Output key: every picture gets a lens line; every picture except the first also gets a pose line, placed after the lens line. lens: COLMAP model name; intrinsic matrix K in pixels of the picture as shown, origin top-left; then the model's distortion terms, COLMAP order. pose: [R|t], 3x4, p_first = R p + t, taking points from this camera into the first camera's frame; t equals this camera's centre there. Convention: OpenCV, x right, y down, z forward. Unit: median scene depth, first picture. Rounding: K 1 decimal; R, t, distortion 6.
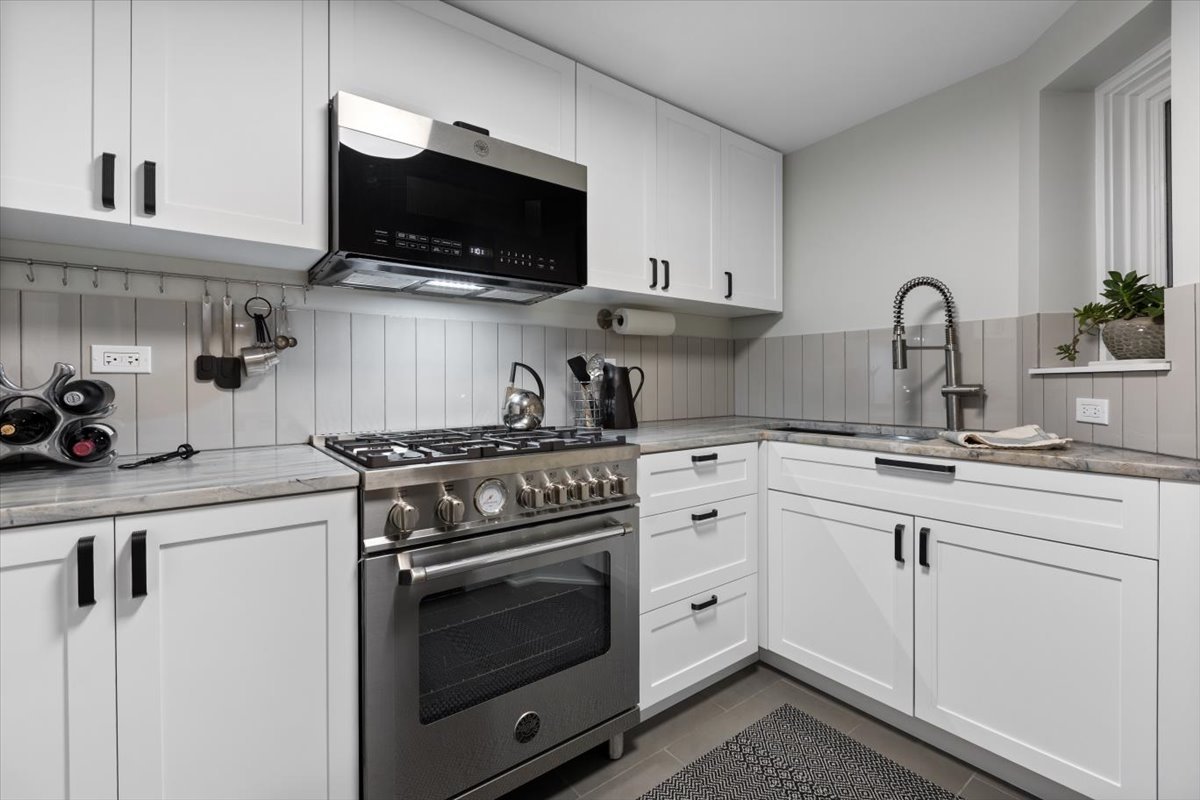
lens RADIAL K [[531.5, 0, 599.2], [0, 531.5, 381.5], [0, 0, 1]] dist [-0.000396, -0.000842]
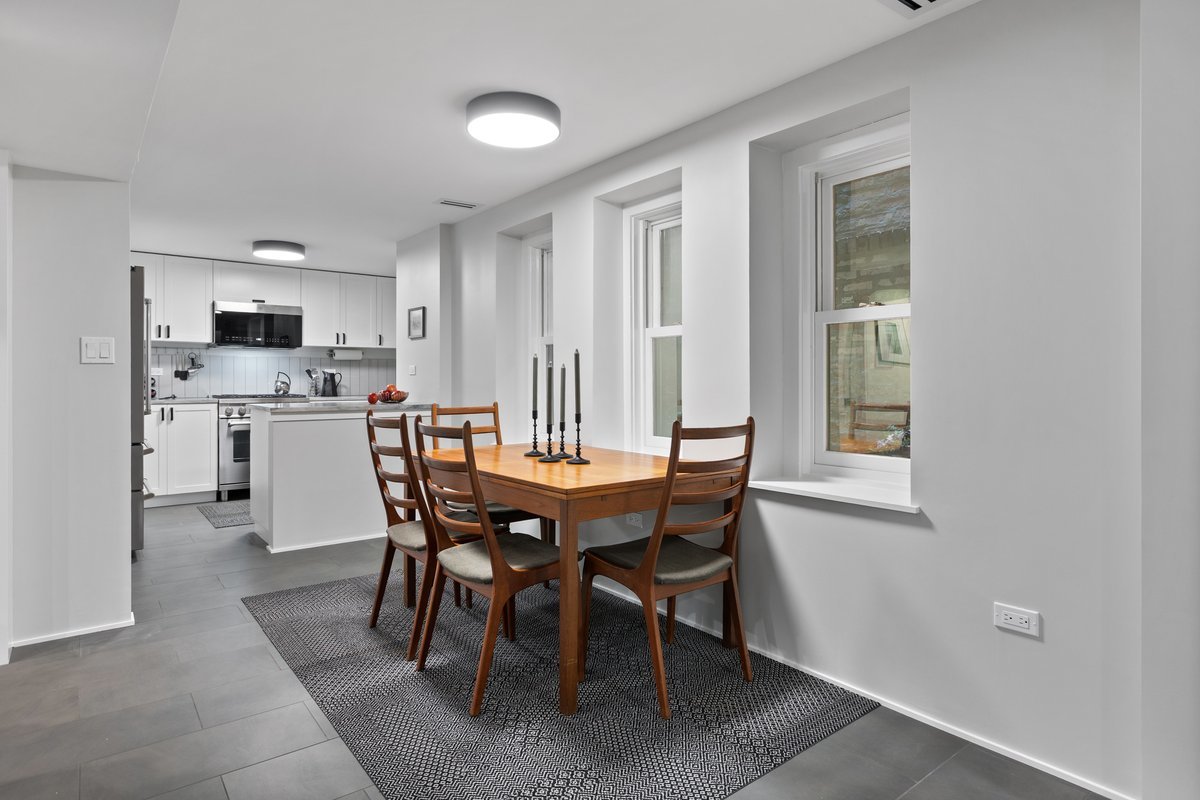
lens RADIAL K [[651.7, 0, 598.9], [0, 651.7, 380.2], [0, 0, 1]] dist [0.000321, 0.001092]
pose [[0.999780, 0.004774, 0.020401, 1.831005], [-0.004805, 0.999987, 0.001491, -0.004077], [-0.020393, -0.001589, 0.999791, -3.151157]]
